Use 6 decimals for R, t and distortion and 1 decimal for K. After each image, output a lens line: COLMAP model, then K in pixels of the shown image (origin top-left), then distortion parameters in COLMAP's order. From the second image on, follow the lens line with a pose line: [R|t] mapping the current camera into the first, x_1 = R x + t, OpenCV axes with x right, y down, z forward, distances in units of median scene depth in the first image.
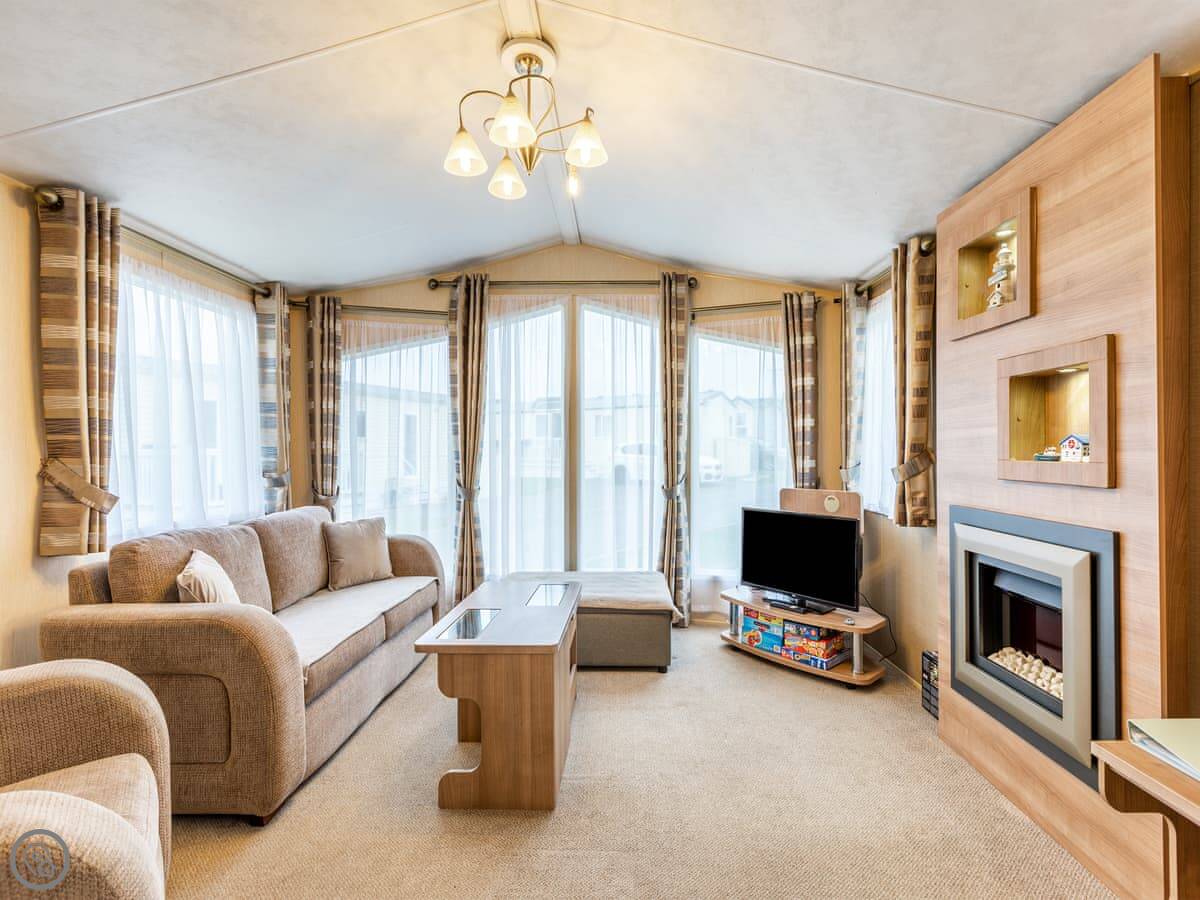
lens RADIAL K [[536.3, 0, 607.5], [0, 536.3, 446.9], [0, 0, 1]] dist [0.000822, 0.000095]
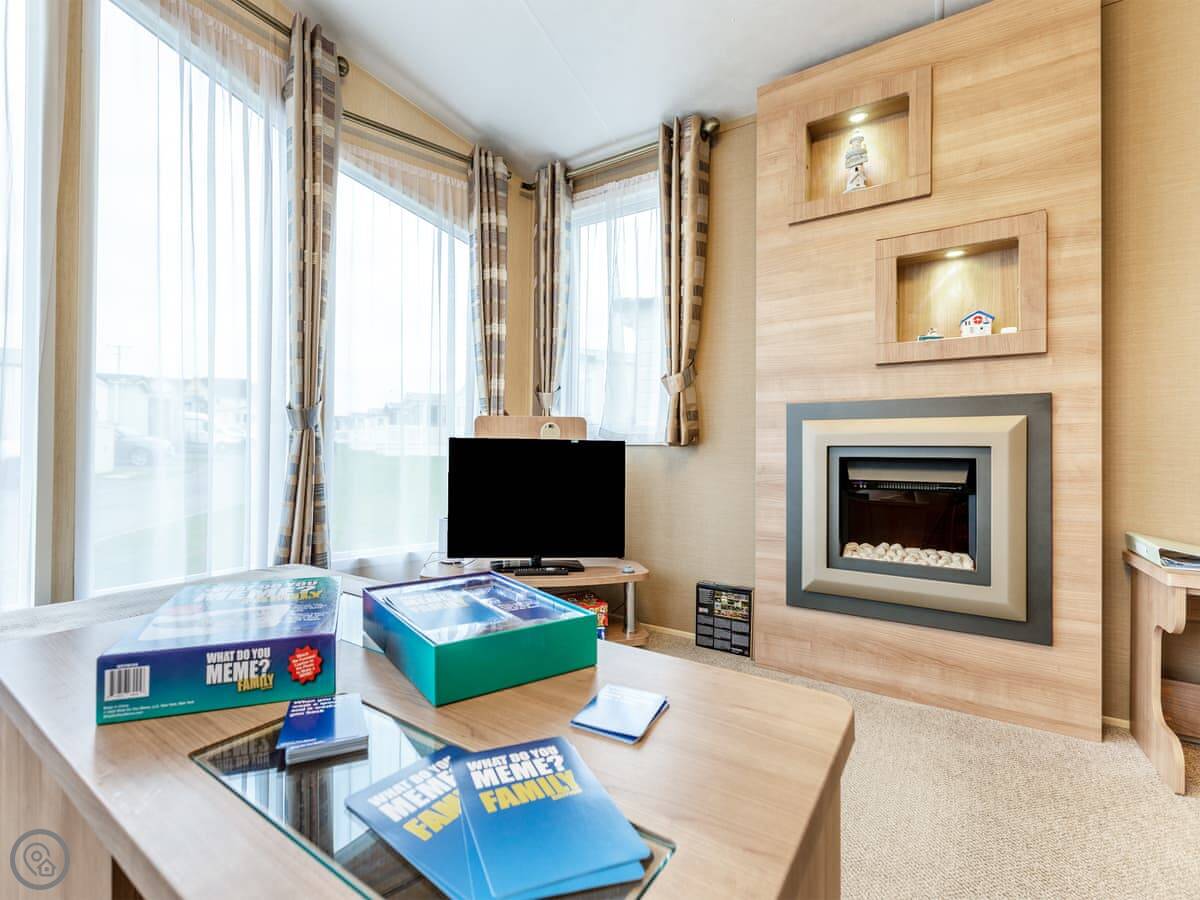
lens RADIAL K [[556.9, 0, 538.6], [0, 556.9, 448.5], [0, 0, 1]] dist [0.000587, -0.000156]
pose [[0.567653, 0.015451, 0.823123, -0.327785], [-0.015455, 0.999848, -0.008110, 0.173699], [-0.823123, -0.008117, 0.567805, 0.709992]]
